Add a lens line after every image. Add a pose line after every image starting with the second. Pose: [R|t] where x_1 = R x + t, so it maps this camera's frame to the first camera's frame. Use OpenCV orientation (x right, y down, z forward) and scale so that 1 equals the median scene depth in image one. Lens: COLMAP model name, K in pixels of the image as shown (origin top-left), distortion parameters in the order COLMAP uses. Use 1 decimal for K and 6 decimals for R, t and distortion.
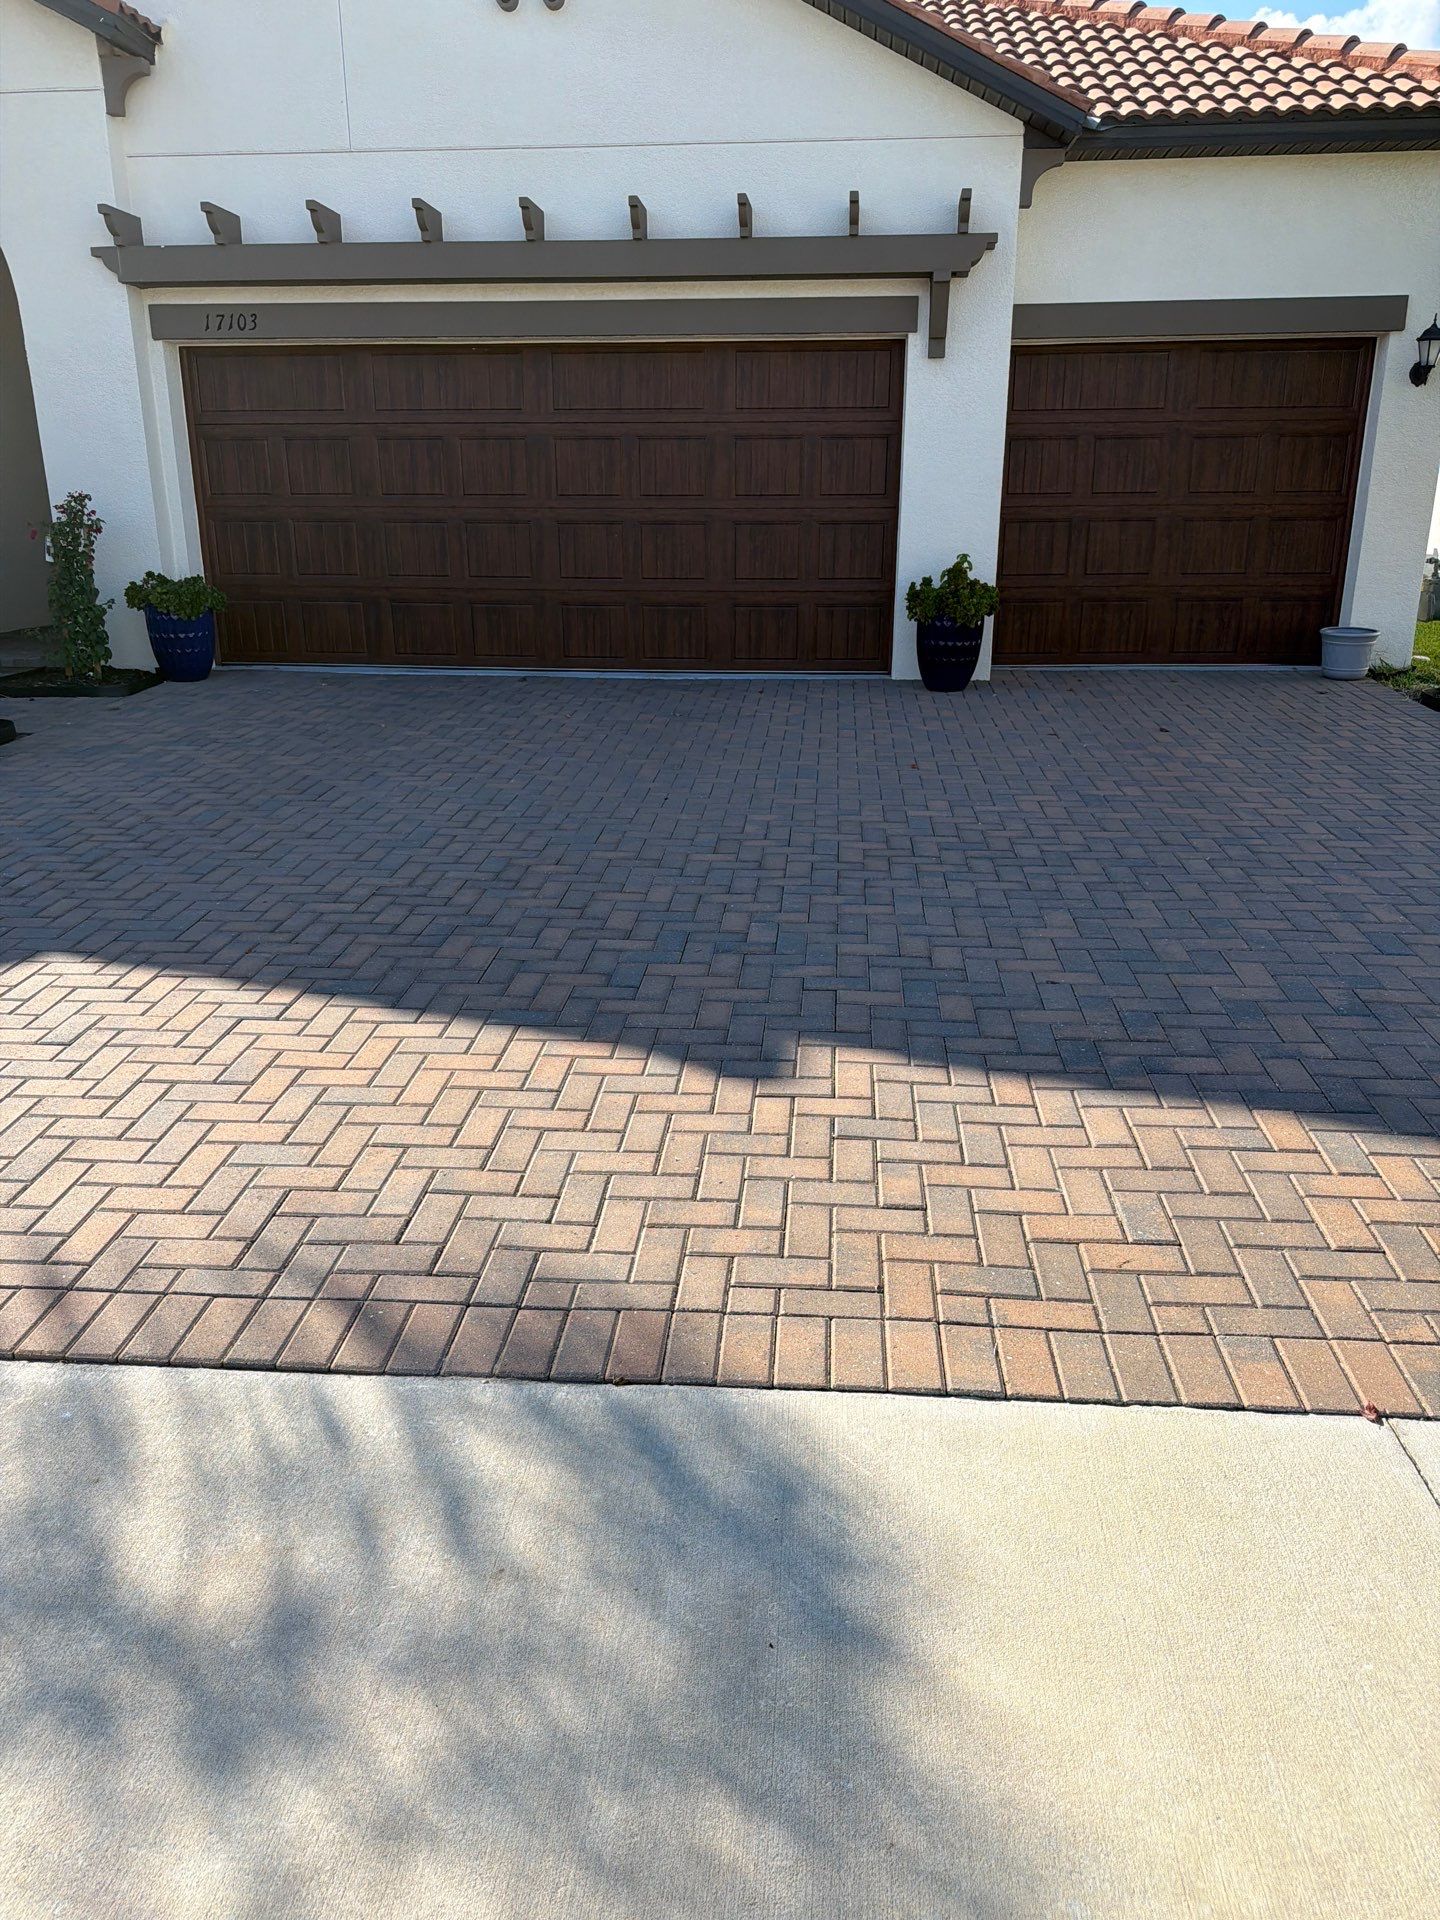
lens RADIAL K [[1364.3, 0, 712.0], [0, 1364.3, 951.0], [0, 0, 1]] dist [0.057610, -0.072822]
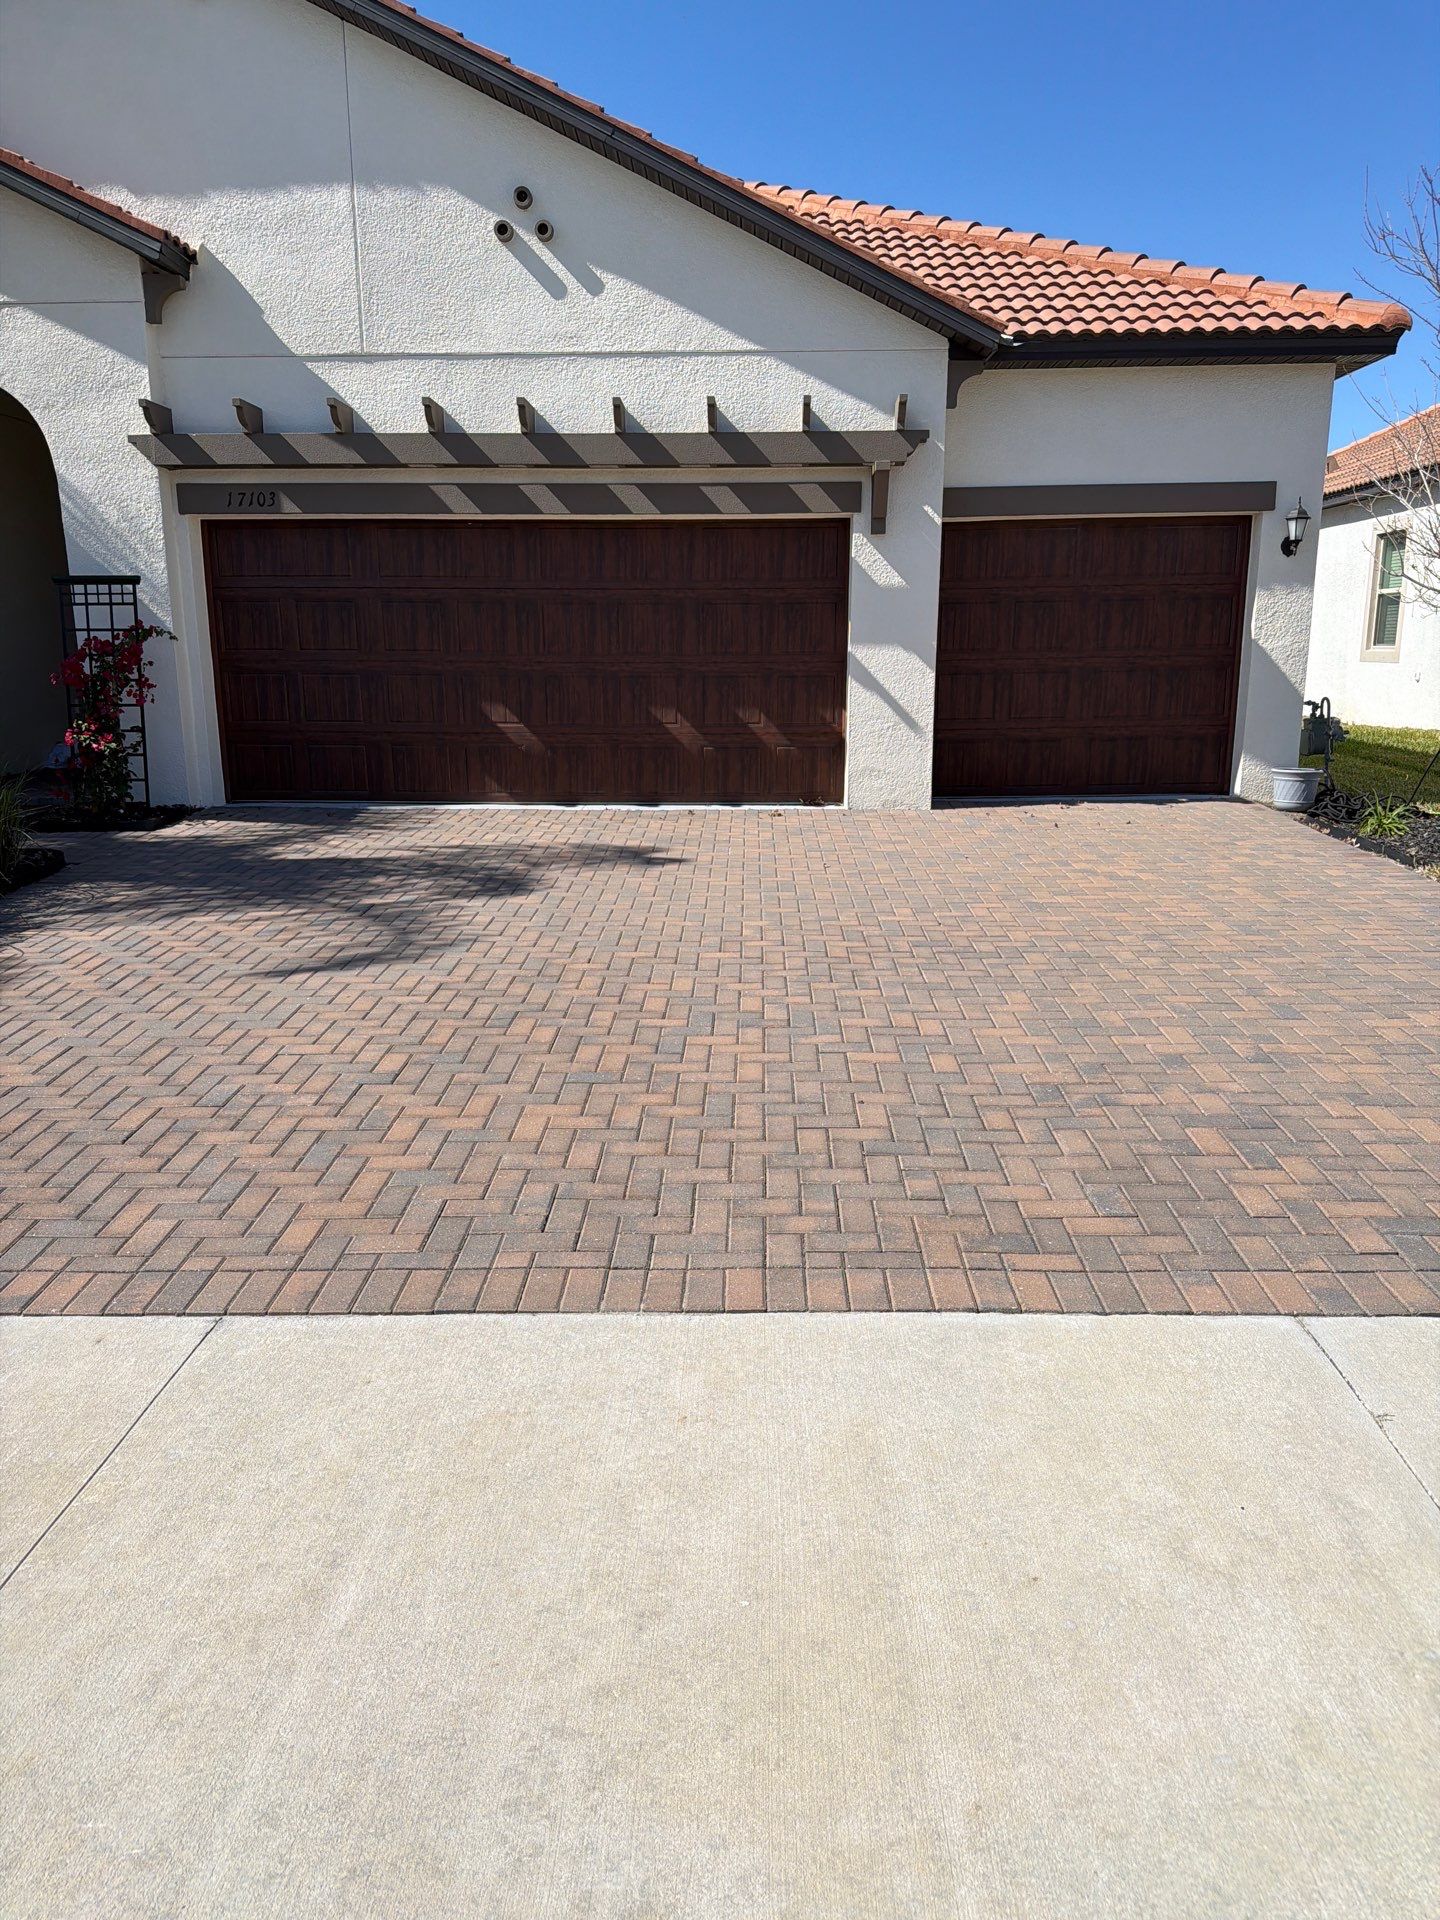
lens RADIAL K [[1364.3, 0, 712.5], [0, 1364.3, 965.1], [0, 0, 1]] dist [0.057610, -0.072822]
pose [[0.998251, -0.015452, 0.057058, -0.076211], [0.020394, 0.995993, -0.087079, 0.043026], [-0.055484, 0.088090, 0.994566, -0.170162]]
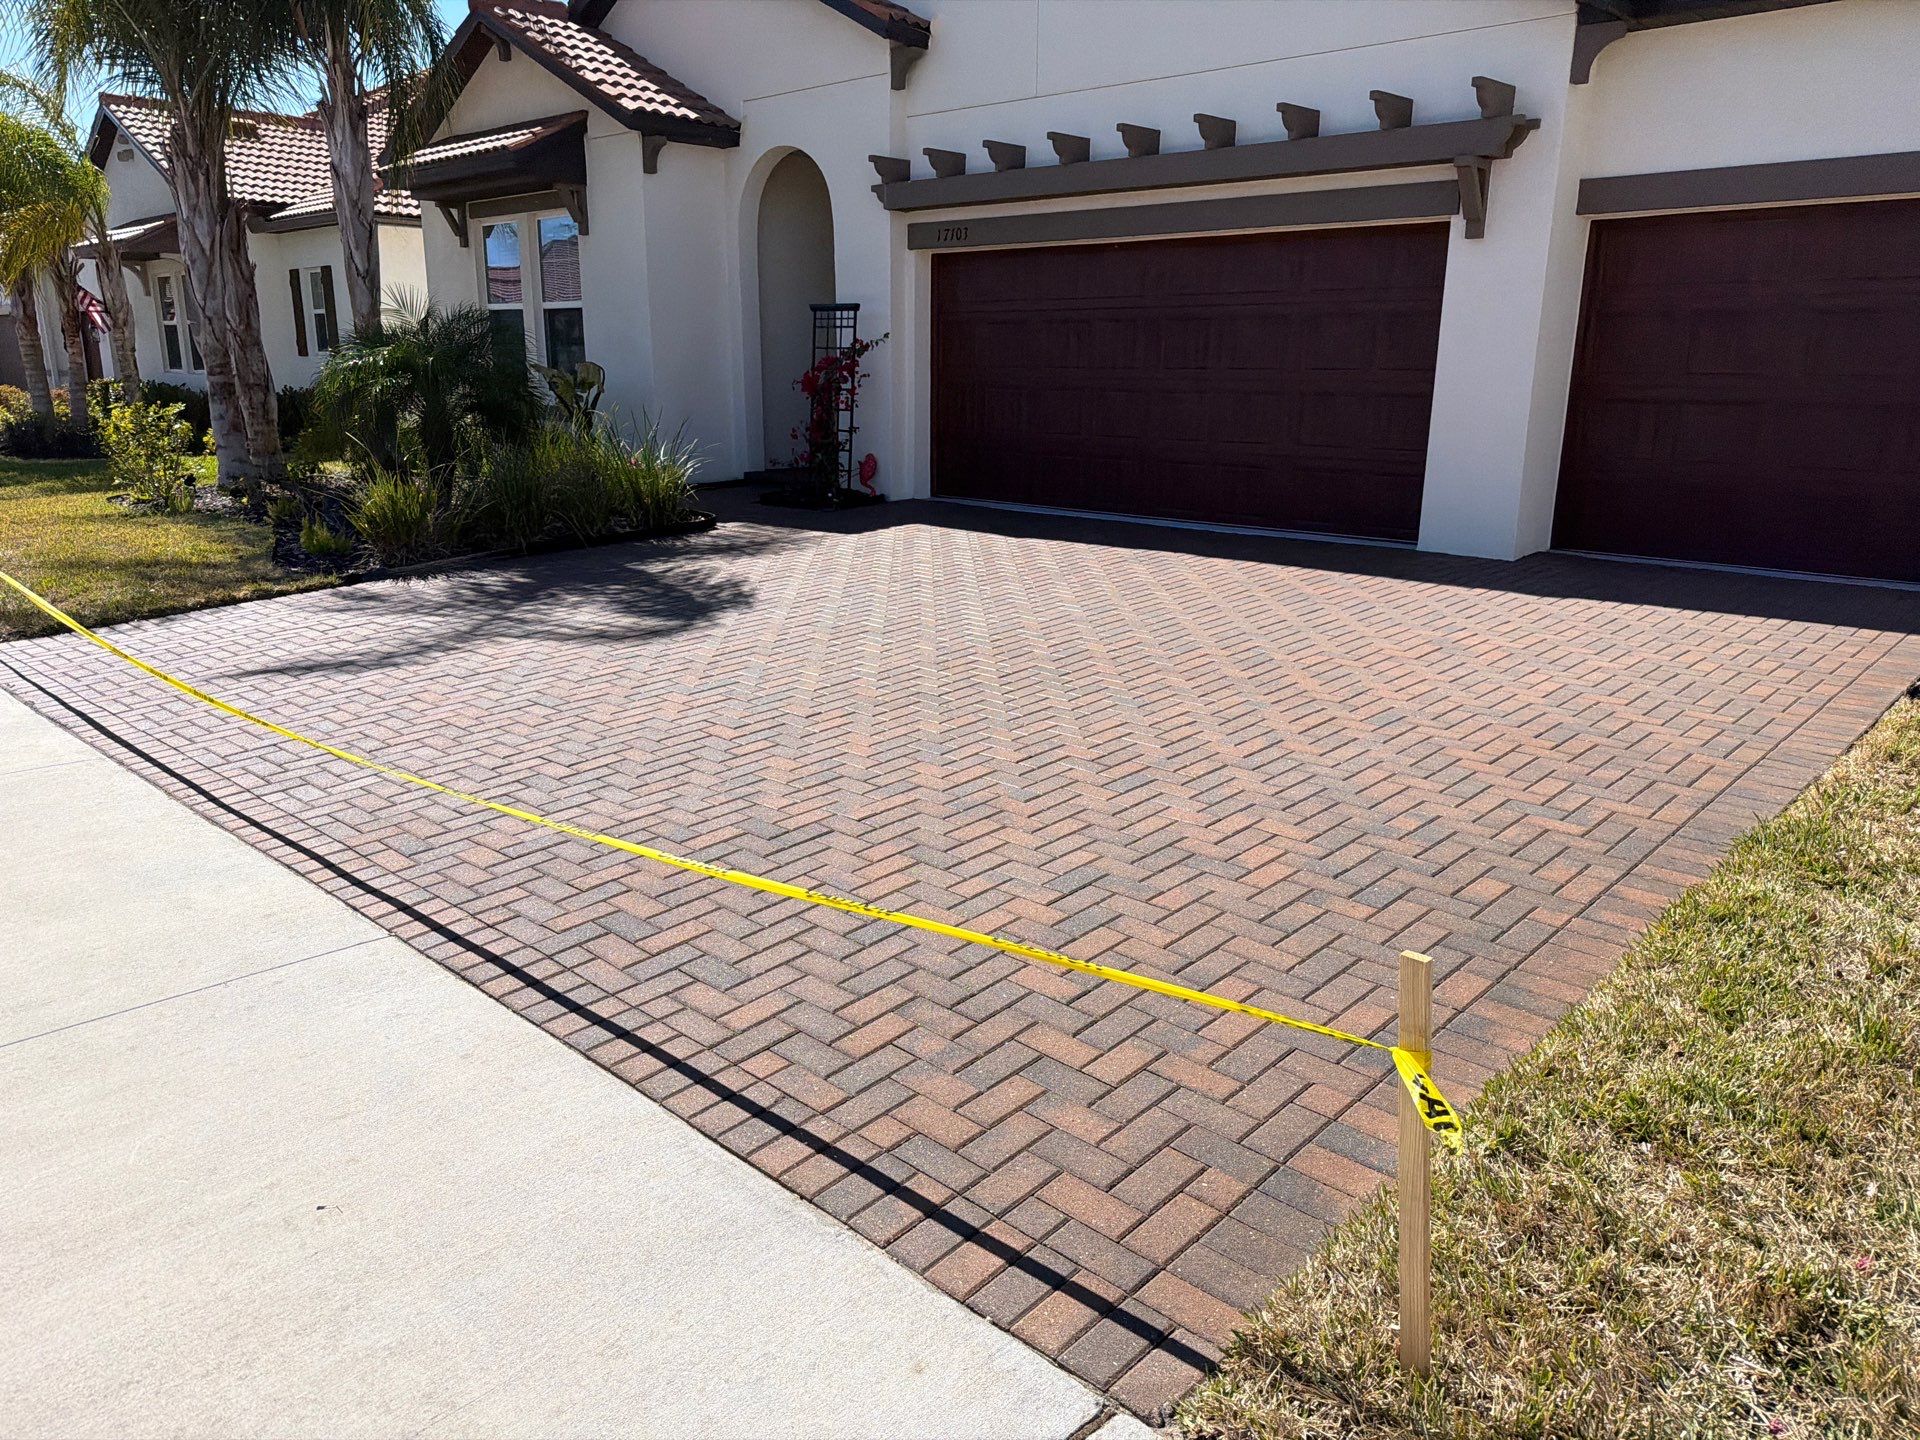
lens RADIAL K [[1364.3, 0, 955.5], [0, 1364.3, 731.5], [0, 0, 1]] dist [0.057610, -0.072822]
pose [[0.785766, 0.169969, -0.594711, 0.863620], [-0.201974, 0.979304, 0.013026, -0.023606], [0.584617, 0.109881, 0.803834, 0.016334]]
